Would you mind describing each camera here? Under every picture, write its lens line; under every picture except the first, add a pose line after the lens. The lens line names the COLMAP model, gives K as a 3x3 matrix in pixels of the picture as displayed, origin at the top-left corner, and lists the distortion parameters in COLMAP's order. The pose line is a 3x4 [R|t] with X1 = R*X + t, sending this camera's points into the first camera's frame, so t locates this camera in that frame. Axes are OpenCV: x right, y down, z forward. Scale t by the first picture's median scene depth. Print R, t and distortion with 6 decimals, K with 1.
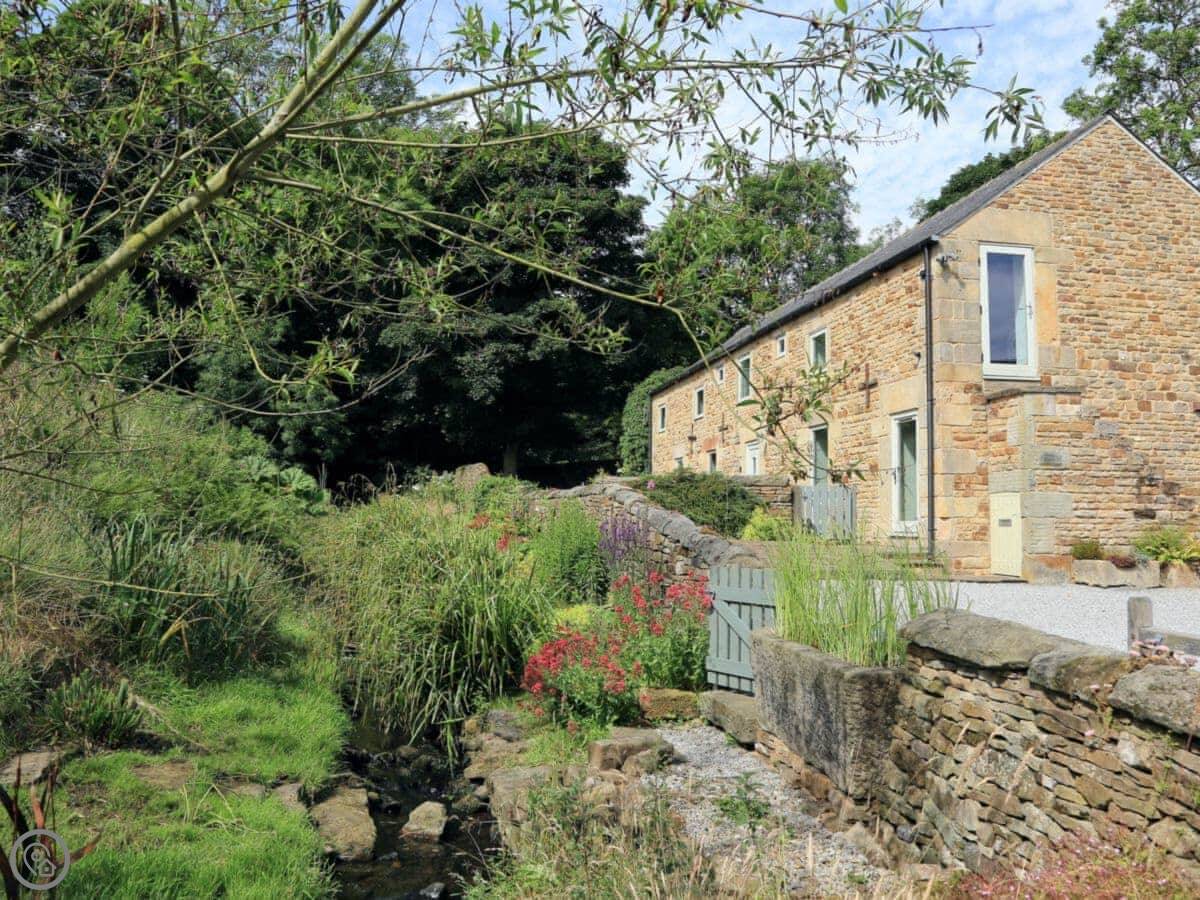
lens RADIAL K [[1075.3, 0, 600.0], [0, 1075.3, 450.0], [0, 0, 1]] dist [-0.011499, -0.004353]
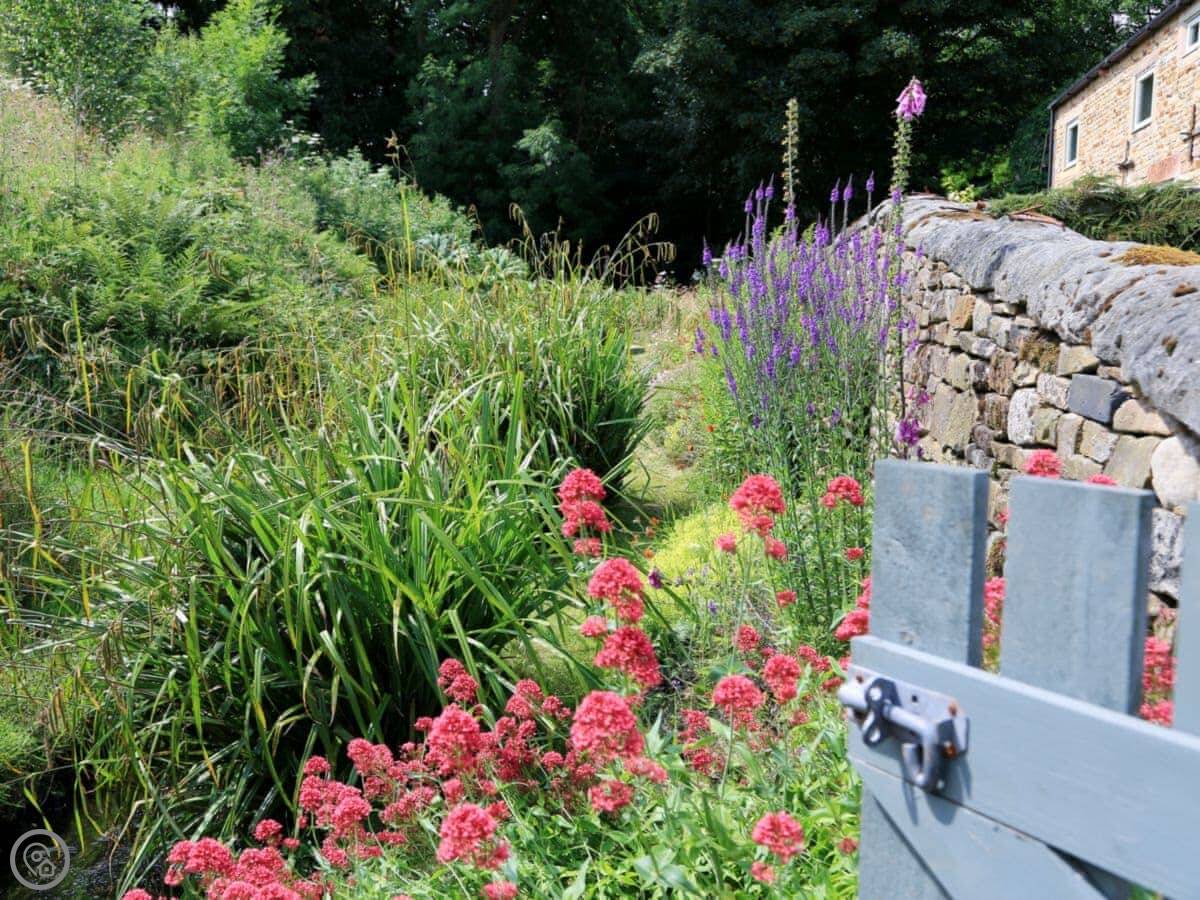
lens RADIAL K [[1120.0, 0, 600.0], [0, 1120.0, 450.0], [0, 0, 1]] dist [-0.066691, 0.153344]
pose [[0.937446, 0.026969, -0.347085, 0.026920], [0.029380, 0.987309, 0.156067, 0.028202], [0.346889, -0.156501, 0.924757, 0.275419]]
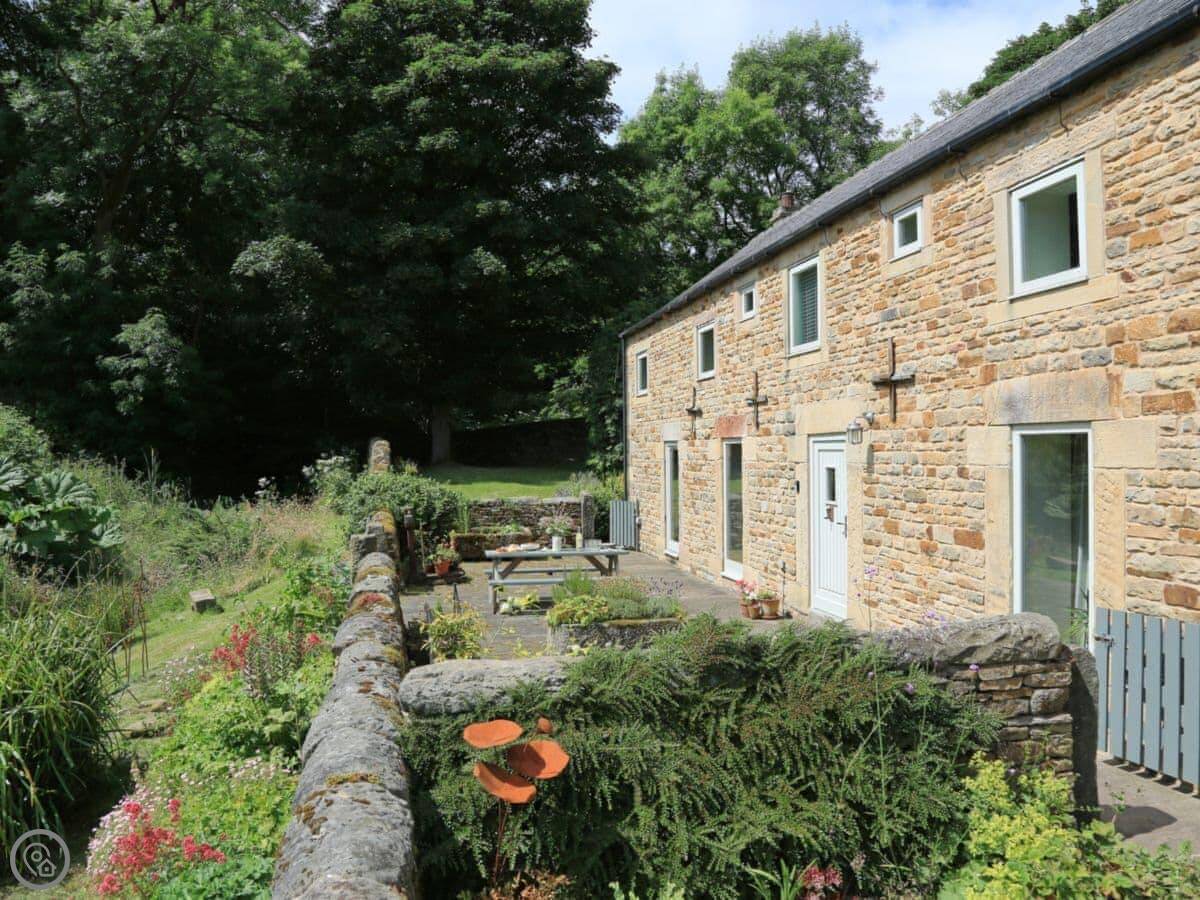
lens RADIAL K [[805.2, 0, 600.0], [0, 805.2, 450.0], [0, 0, 1]] dist [-0.057621, 0.001310]
pose [[0.999756, -0.021968, 0.002461, 0.026228], [0.021610, 0.994721, 0.100317, -0.028424], [-0.004651, -0.100240, 0.994952, 0.447710]]
